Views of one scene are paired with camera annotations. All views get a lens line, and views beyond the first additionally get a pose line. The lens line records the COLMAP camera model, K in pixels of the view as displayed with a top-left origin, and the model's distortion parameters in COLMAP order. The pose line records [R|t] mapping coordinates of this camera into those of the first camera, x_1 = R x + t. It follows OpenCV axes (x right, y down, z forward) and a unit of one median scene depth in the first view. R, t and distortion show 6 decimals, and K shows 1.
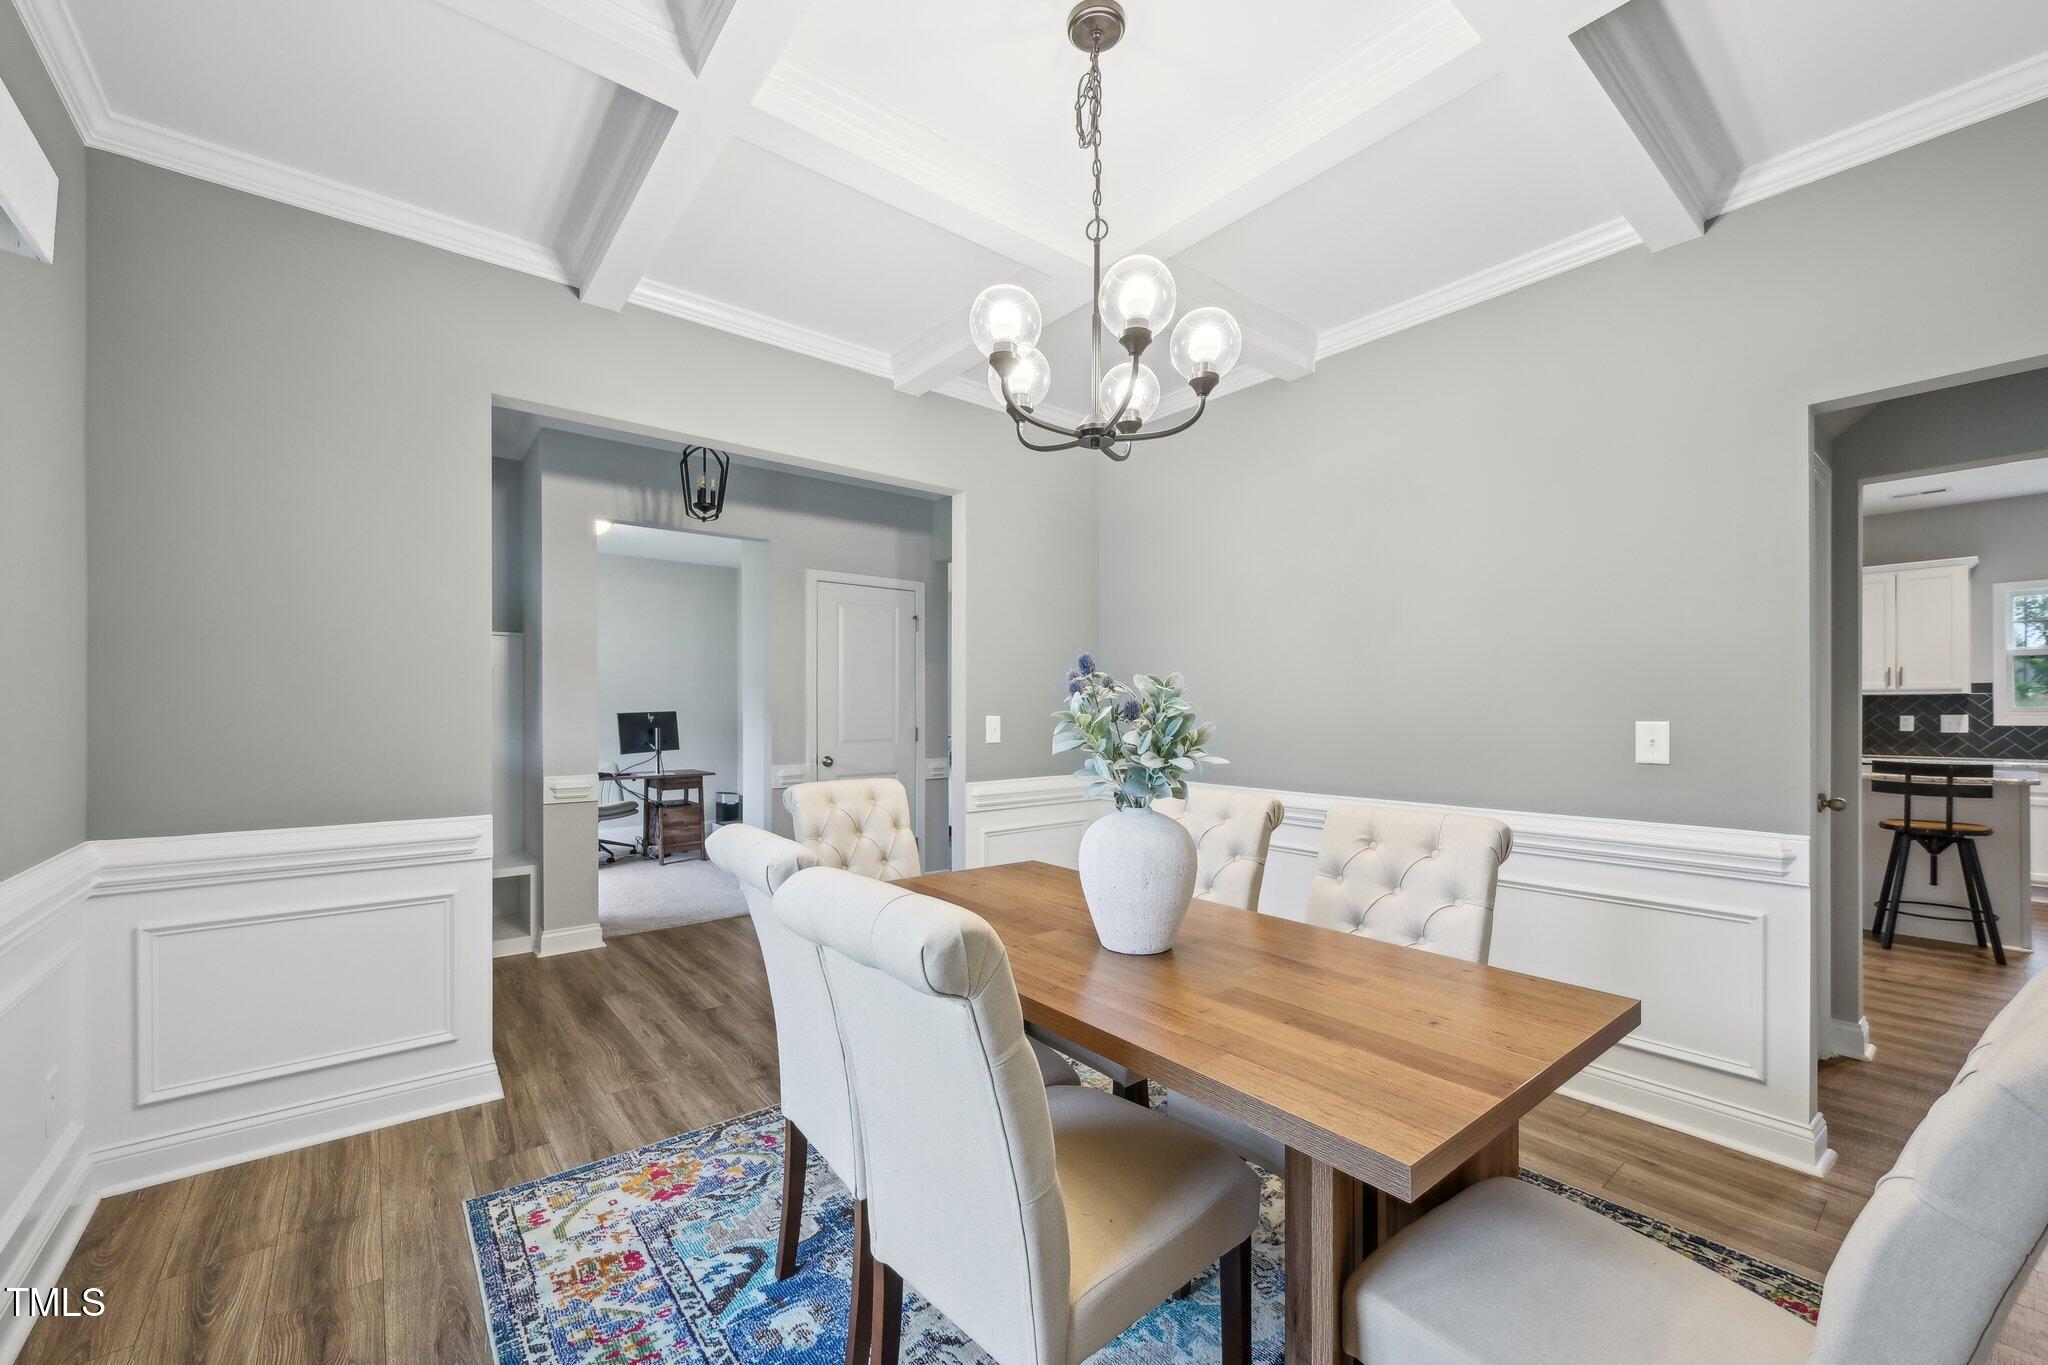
lens RADIAL K [[809.2, 0, 1018.8], [0, 809.2, 716.6], [0, 0, 1]] dist [0.000382, -0.000004]
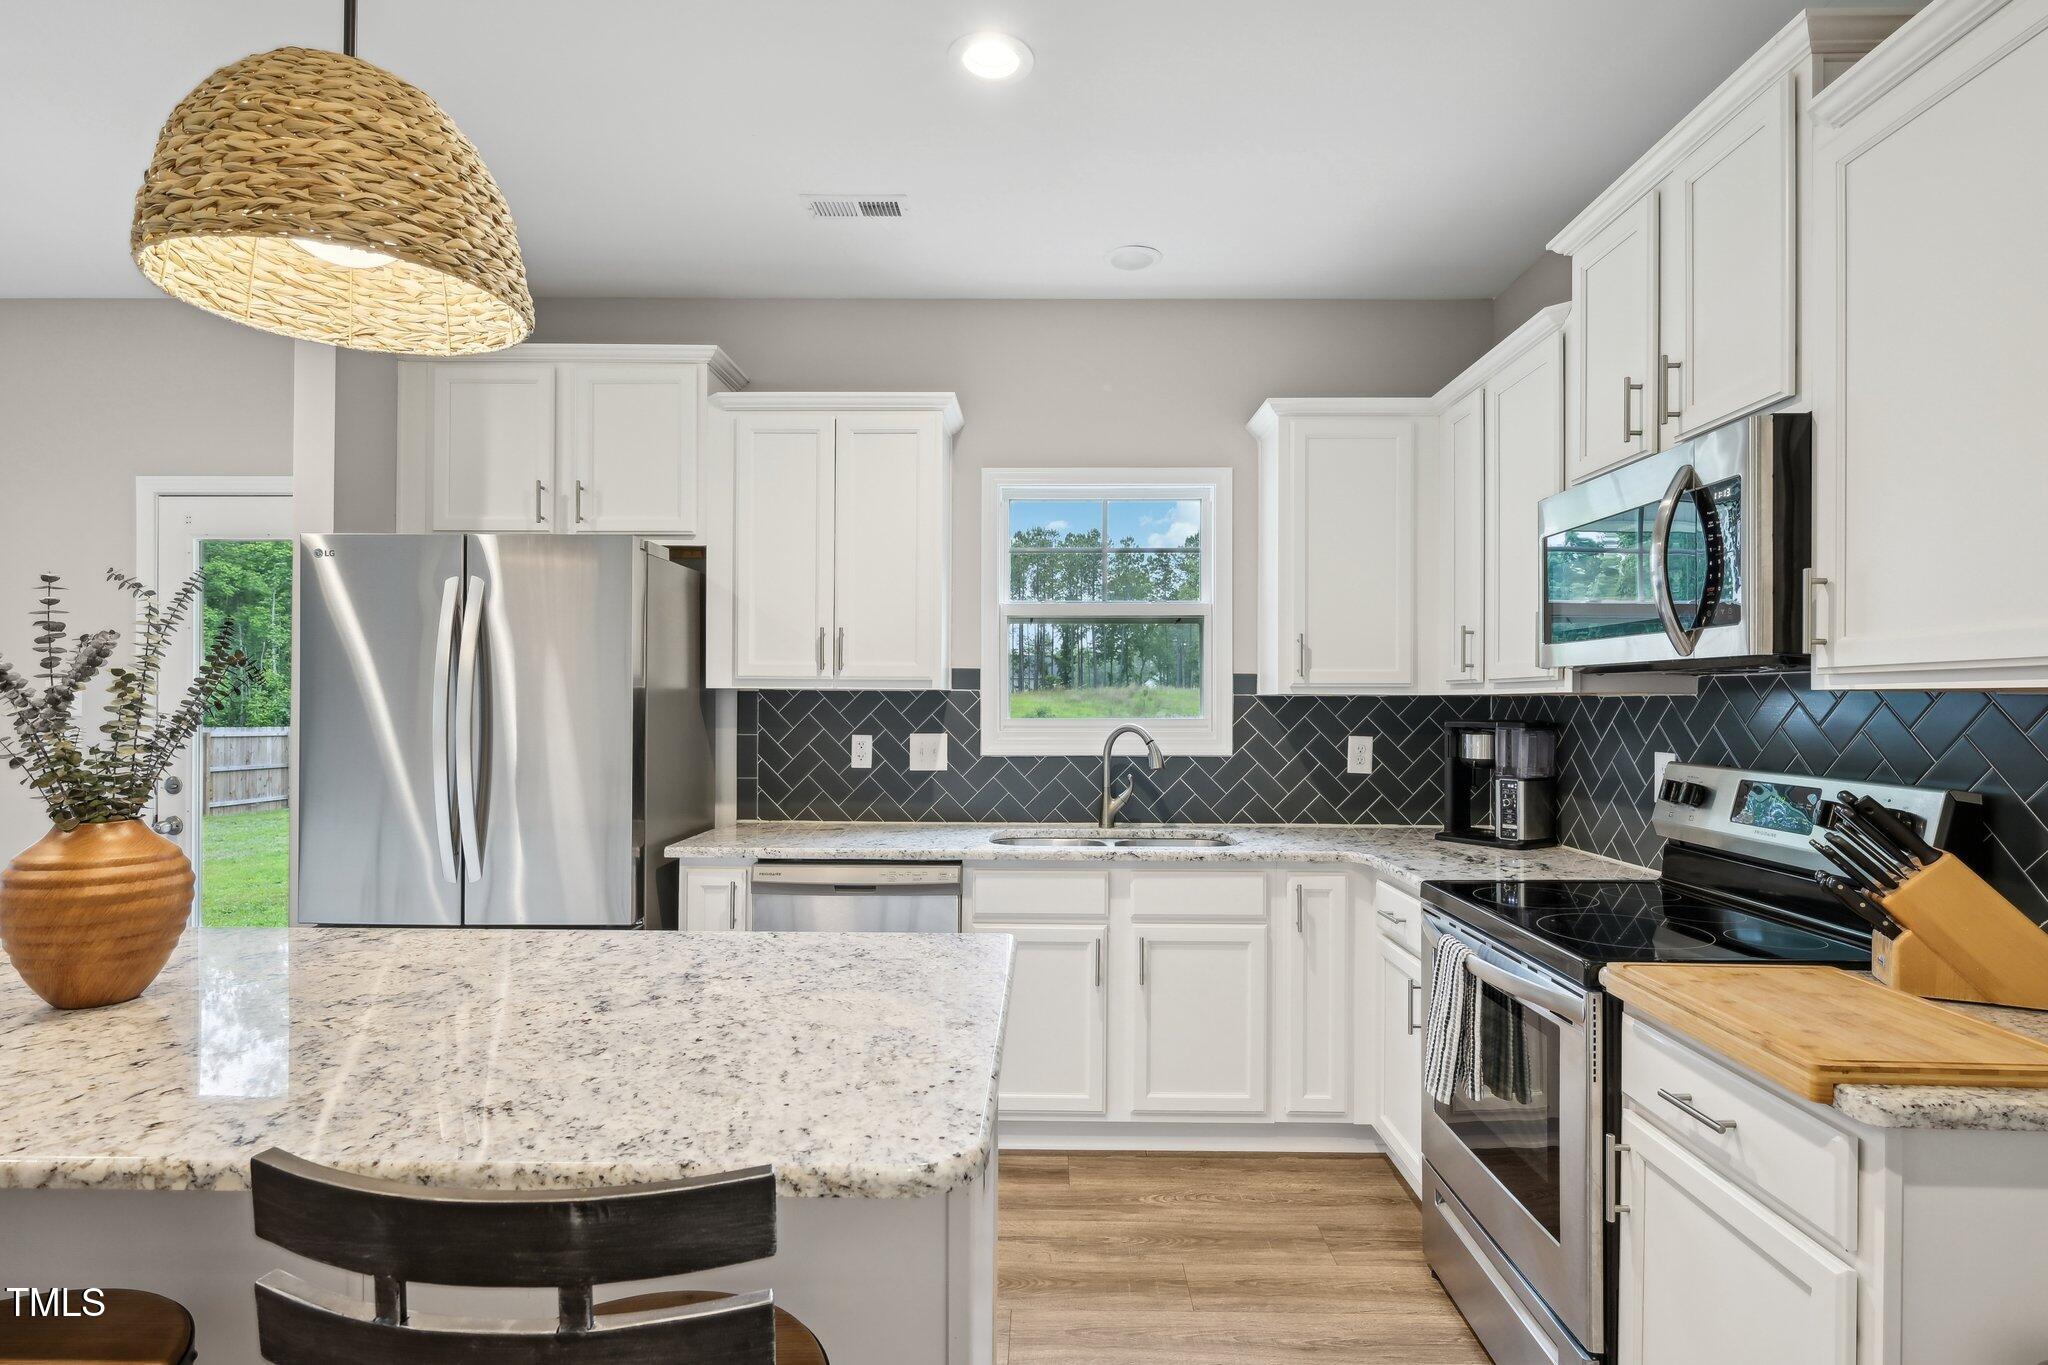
lens RADIAL K [[1036.0, 0, 1029.2], [0, 1036.0, 692.4], [0, 0, 1]] dist [-0.003891, 0.000587]
pose [[0.645034, 0.006012, 0.764131, 0.731837], [0.000866, 0.999963, -0.008599, -0.021337], [-0.764154, 0.006208, 0.645004, 0.563748]]
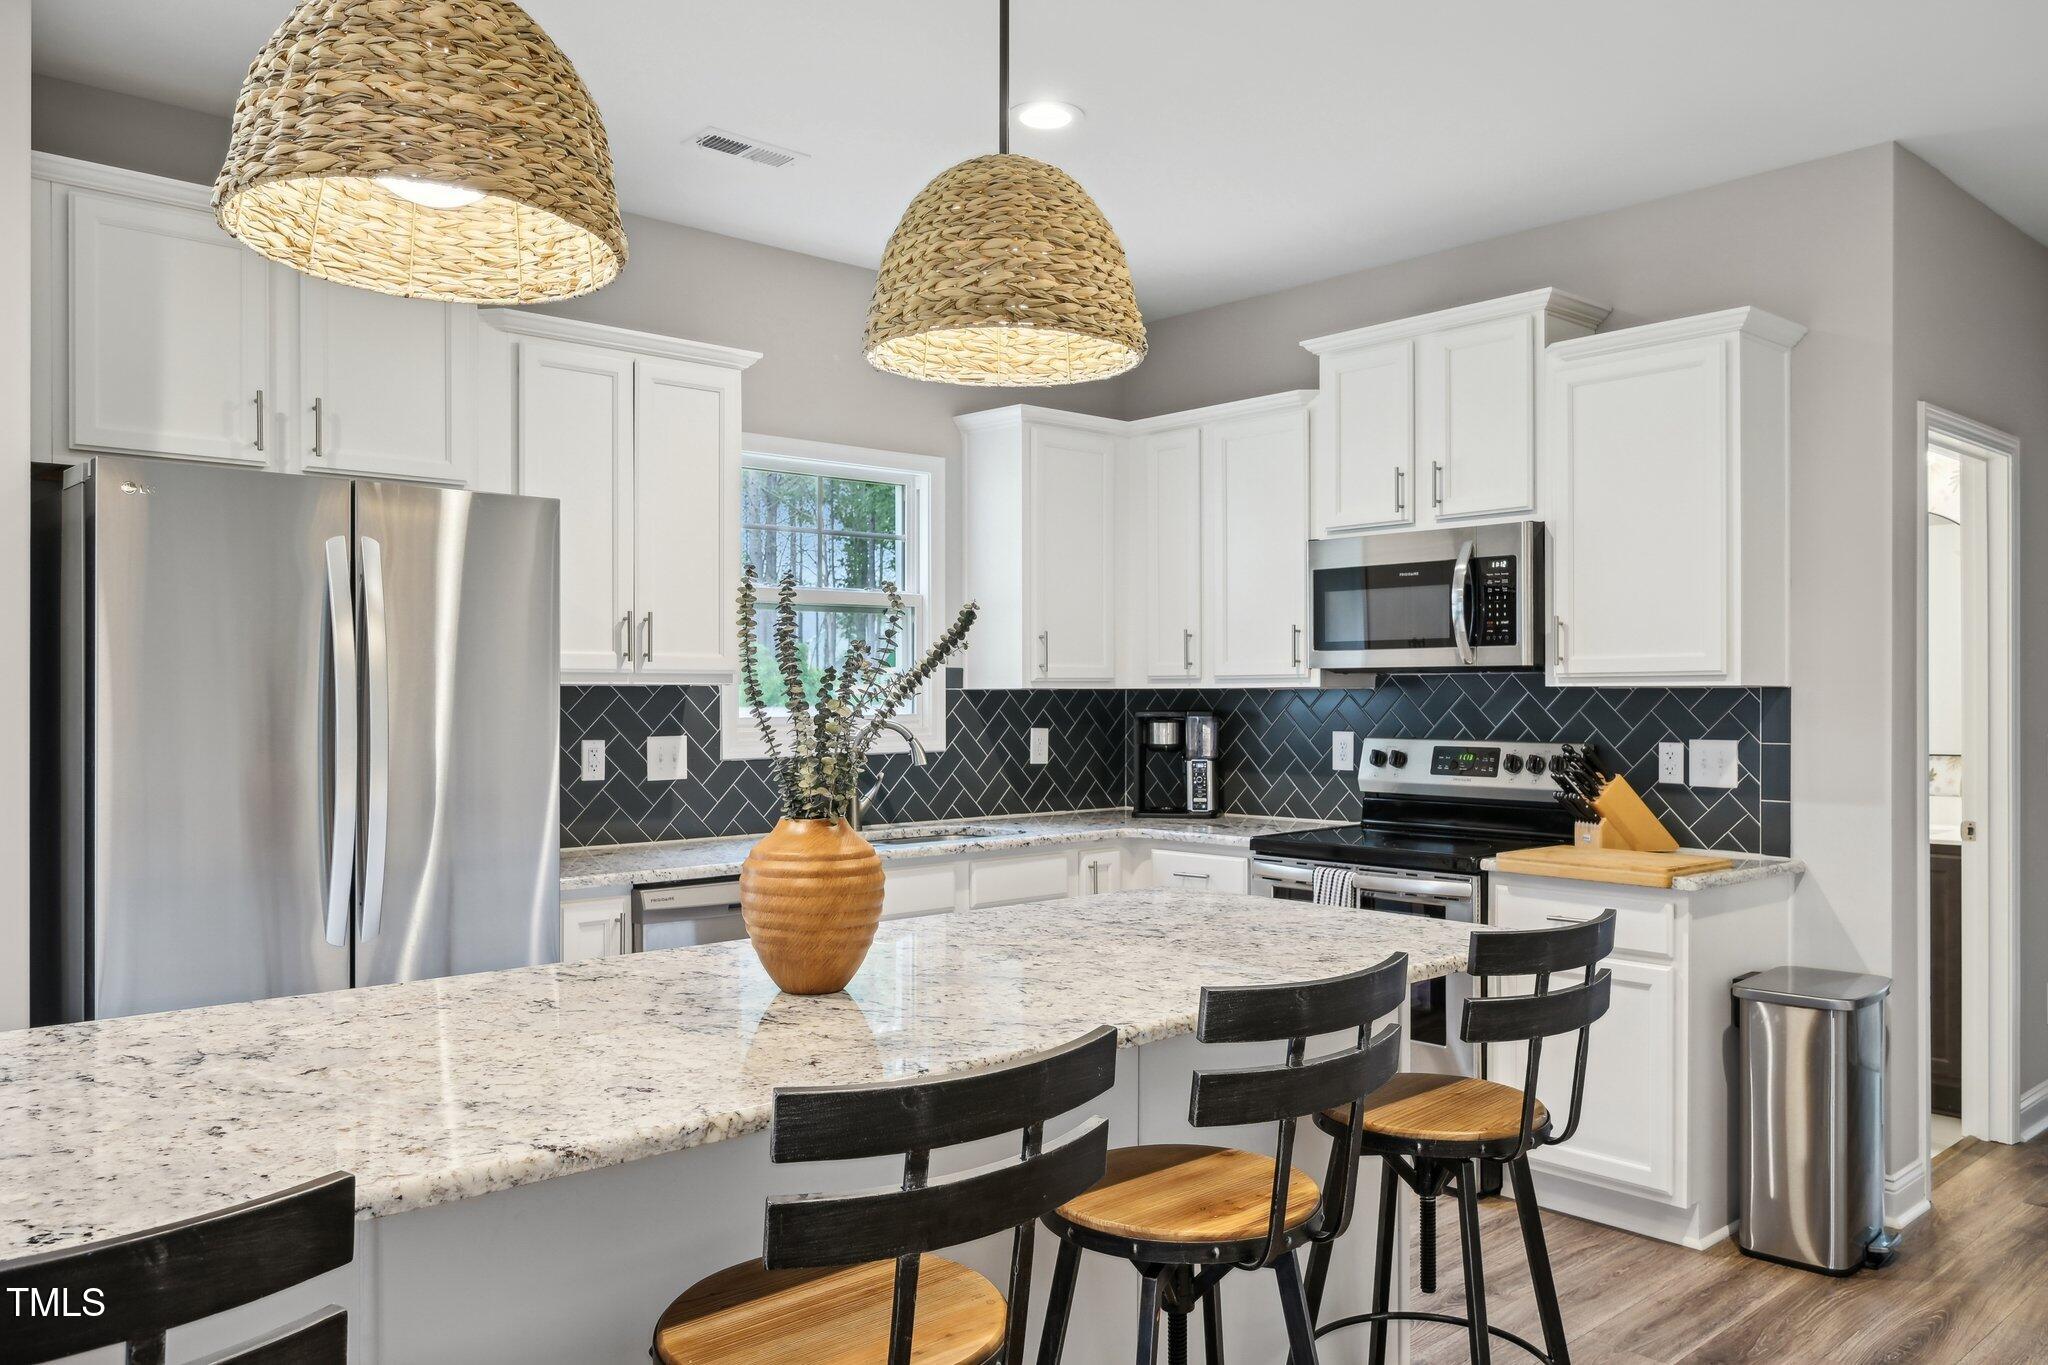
lens RADIAL K [[1542.5, 0, 1022.4], [0, 1542.5, 688.1], [0, 0, 1]] dist [-0.001092, 0.003351]
pose [[-0.057208, 0.000946, 0.998362, 0.378661], [0.007175, 0.999974, -0.000536, -0.024749], [-0.998337, 0.007133, -0.057213, 0.872392]]
